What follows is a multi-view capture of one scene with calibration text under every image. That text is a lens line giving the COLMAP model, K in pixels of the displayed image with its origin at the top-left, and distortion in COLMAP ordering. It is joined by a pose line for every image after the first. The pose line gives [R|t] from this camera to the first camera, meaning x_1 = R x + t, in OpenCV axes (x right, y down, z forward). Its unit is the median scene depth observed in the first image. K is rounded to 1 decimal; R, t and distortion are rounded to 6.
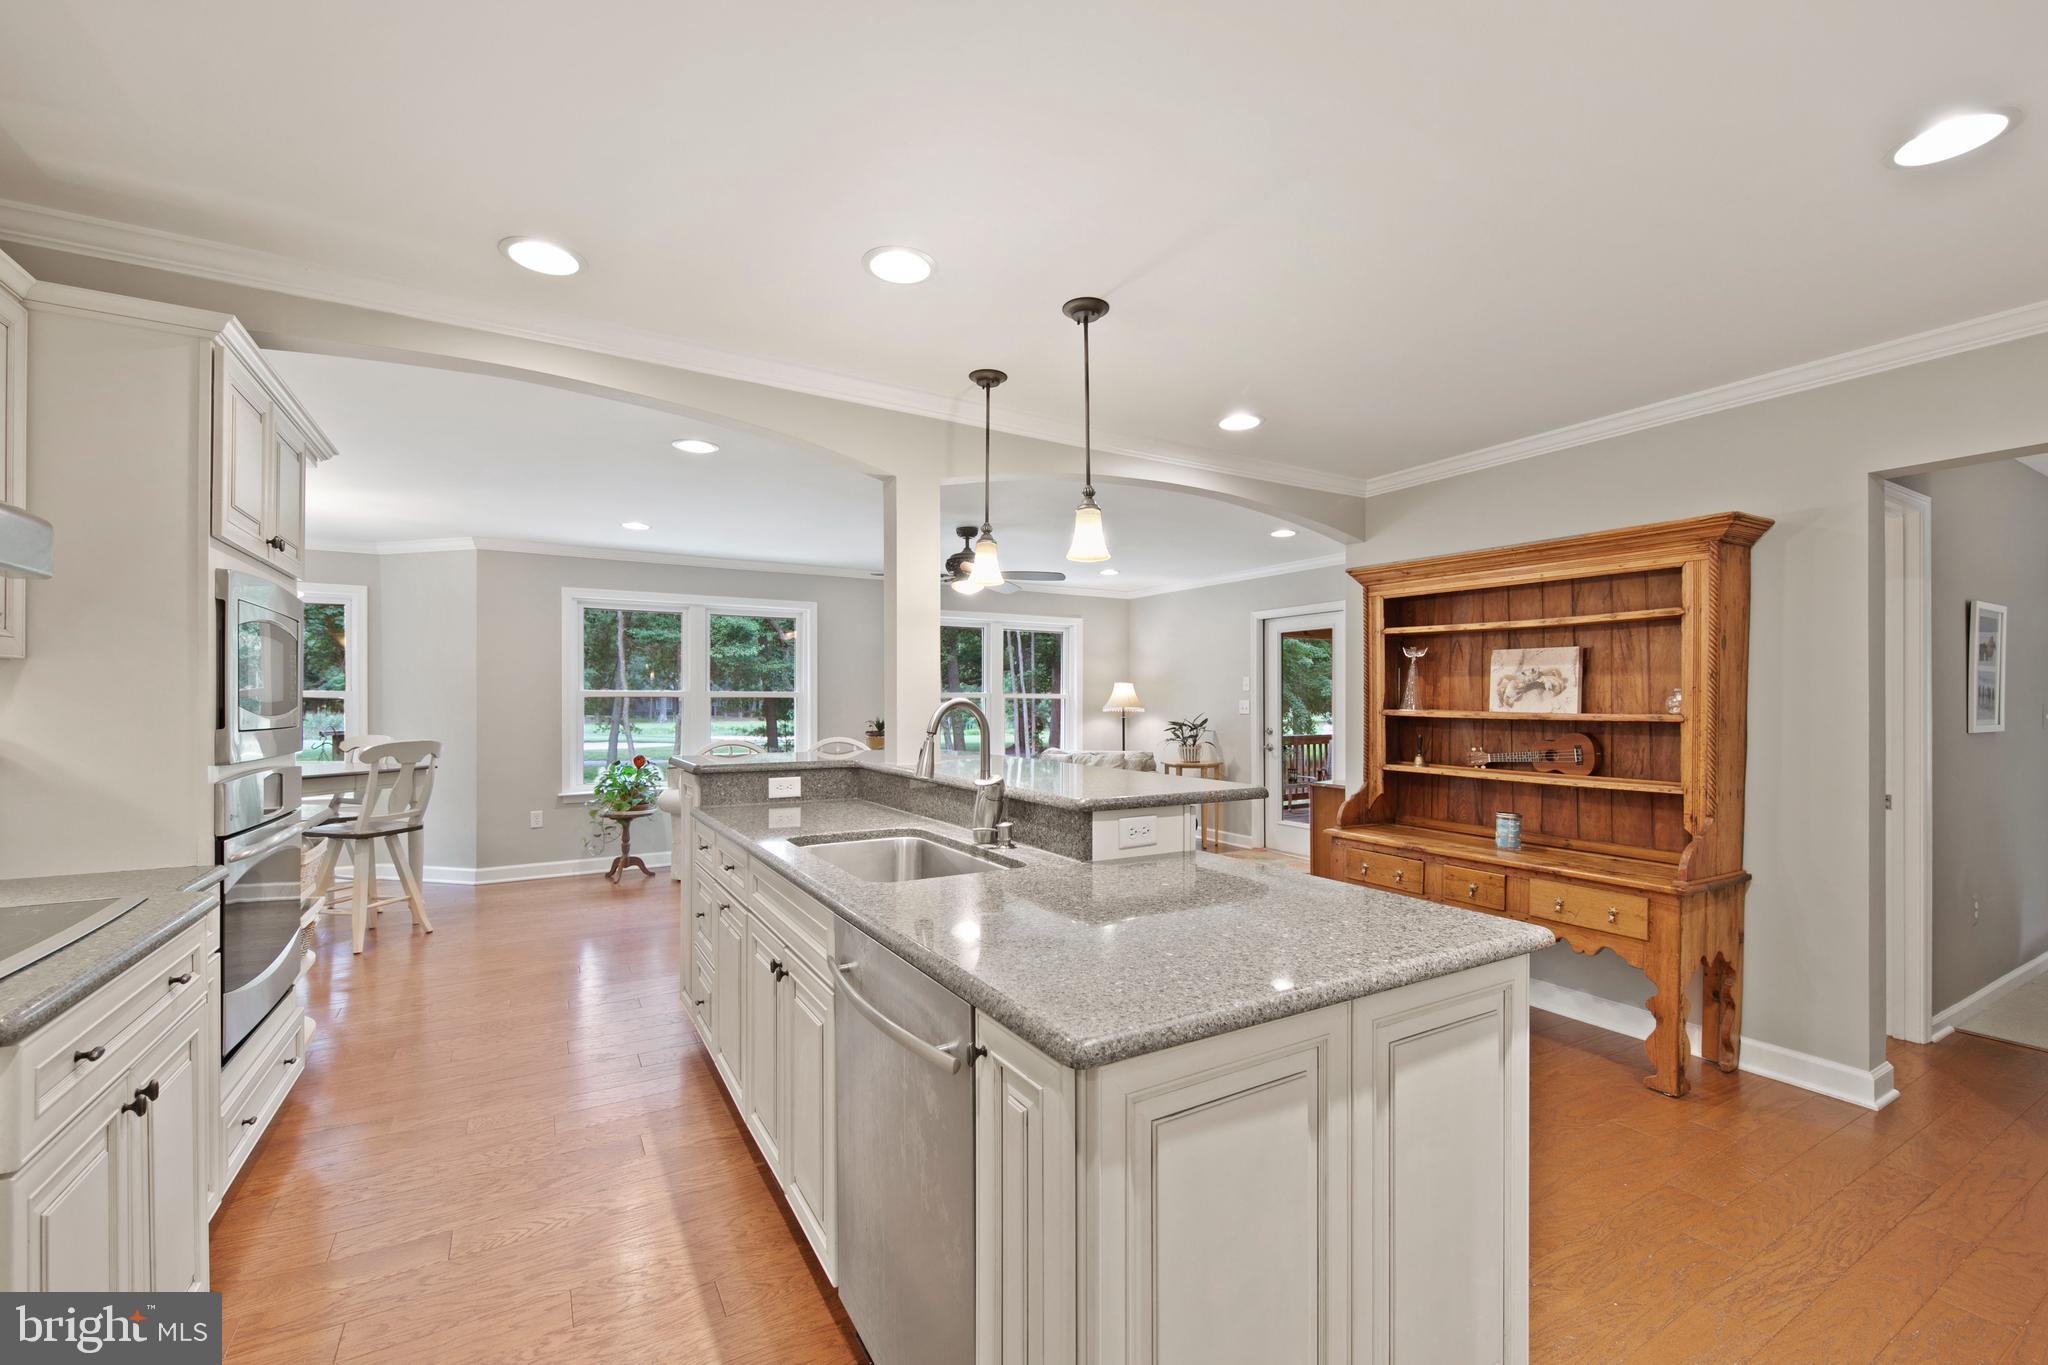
lens RADIAL K [[845.6, 0, 1036.7], [0, 845.6, 698.5], [0, 0, 1]] dist [0.009670, -0.004802]
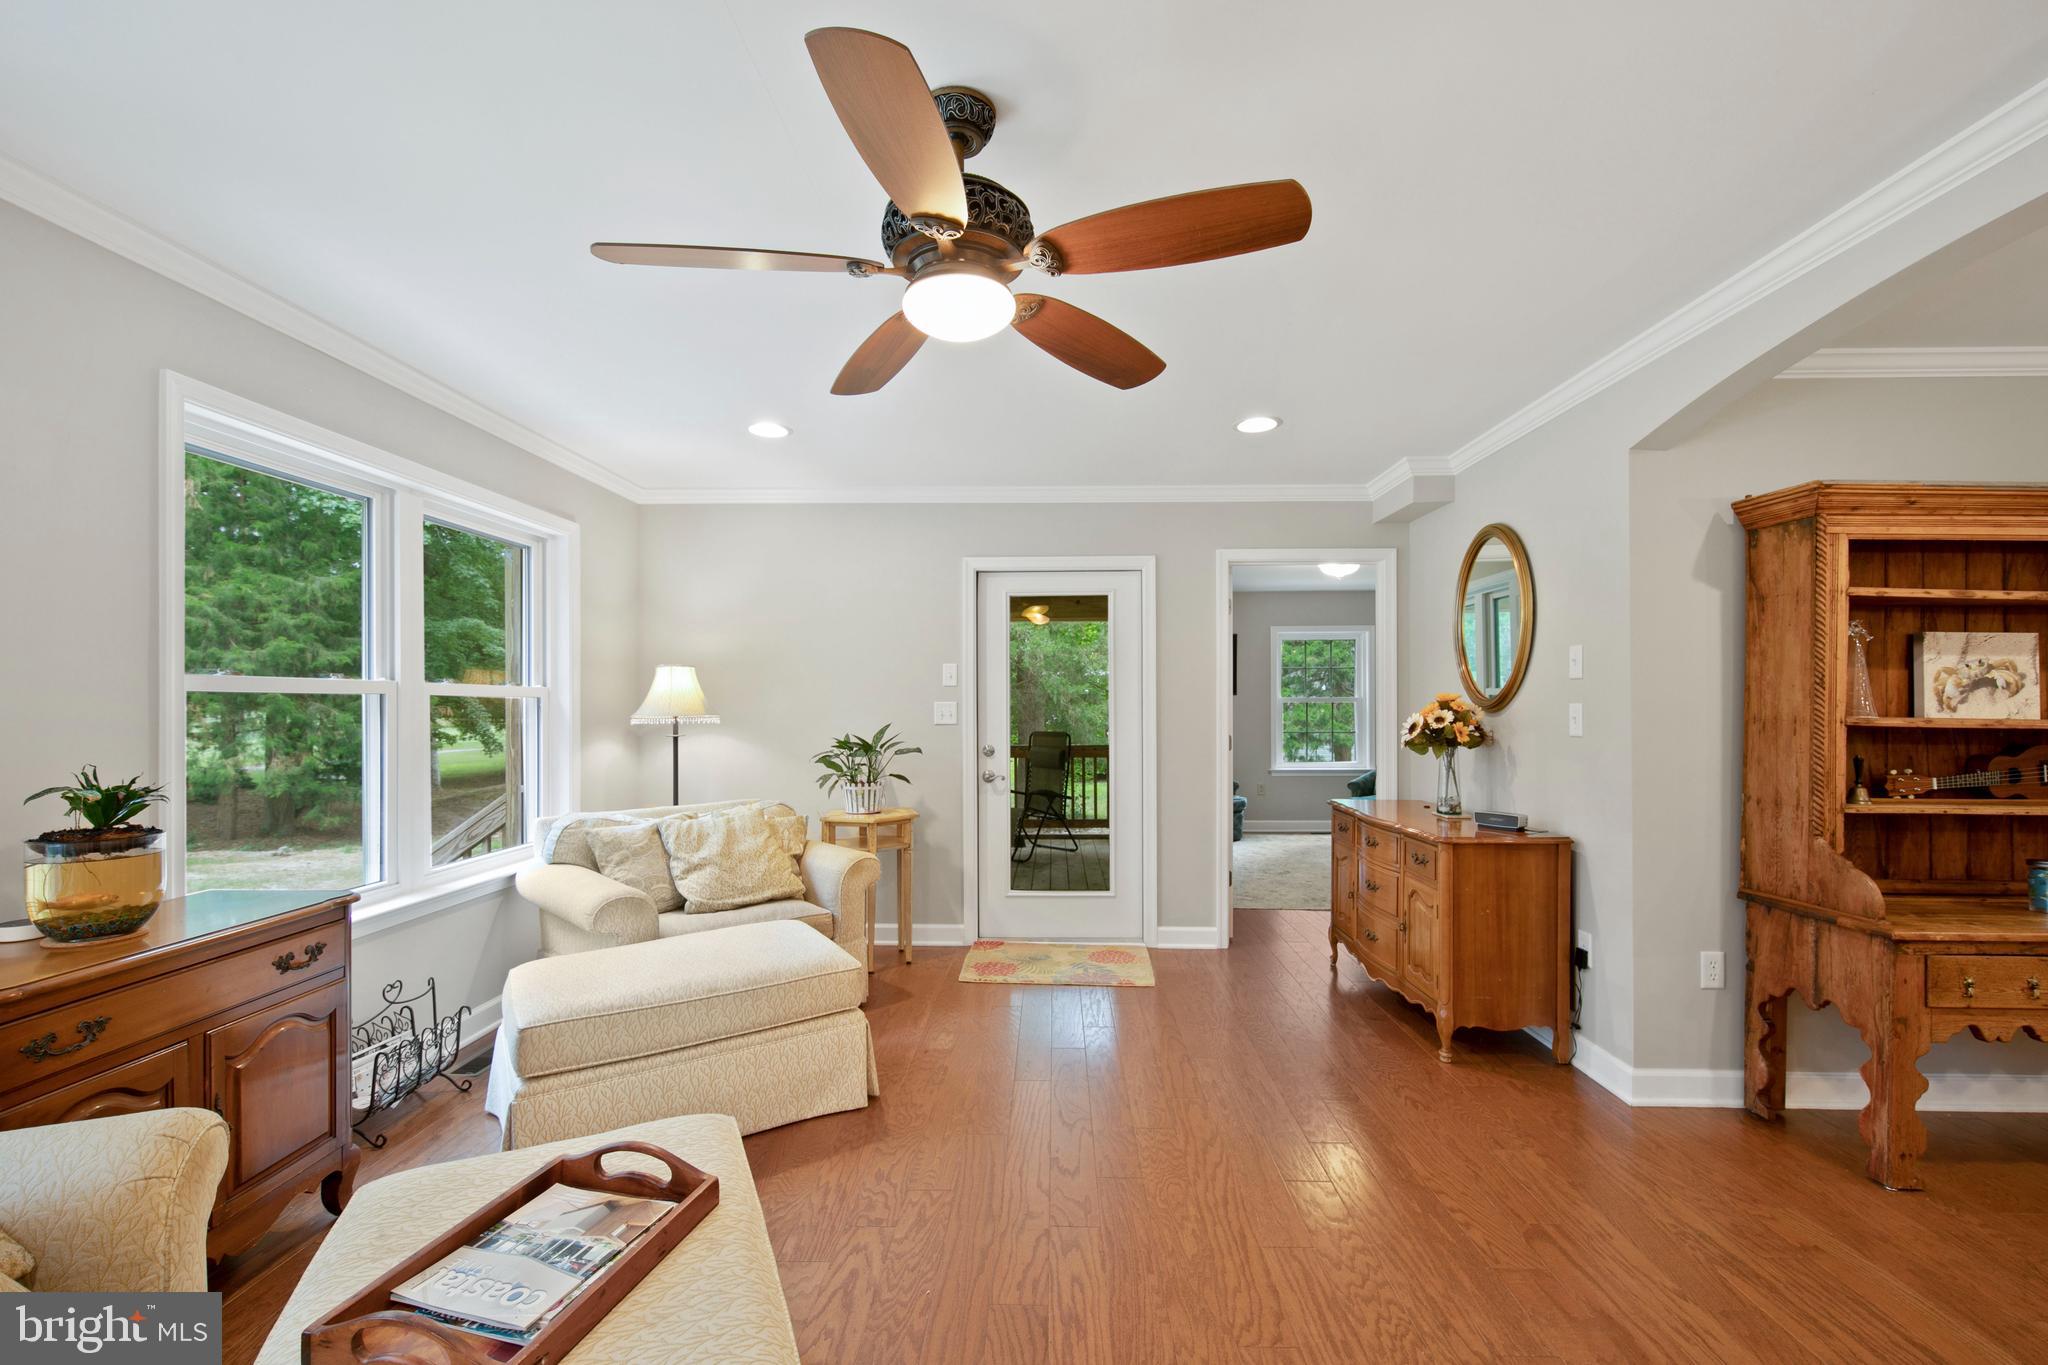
lens RADIAL K [[845.6, 0, 1034.7], [0, 845.6, 703.5], [0, 0, 1]] dist [0.009670, -0.004802]
pose [[0.538261, 0.000416, 0.842778, -0.445013], [-0.003650, 0.999992, 0.001837, 0.004311], [-0.842770, -0.004065, 0.538258, 1.185785]]
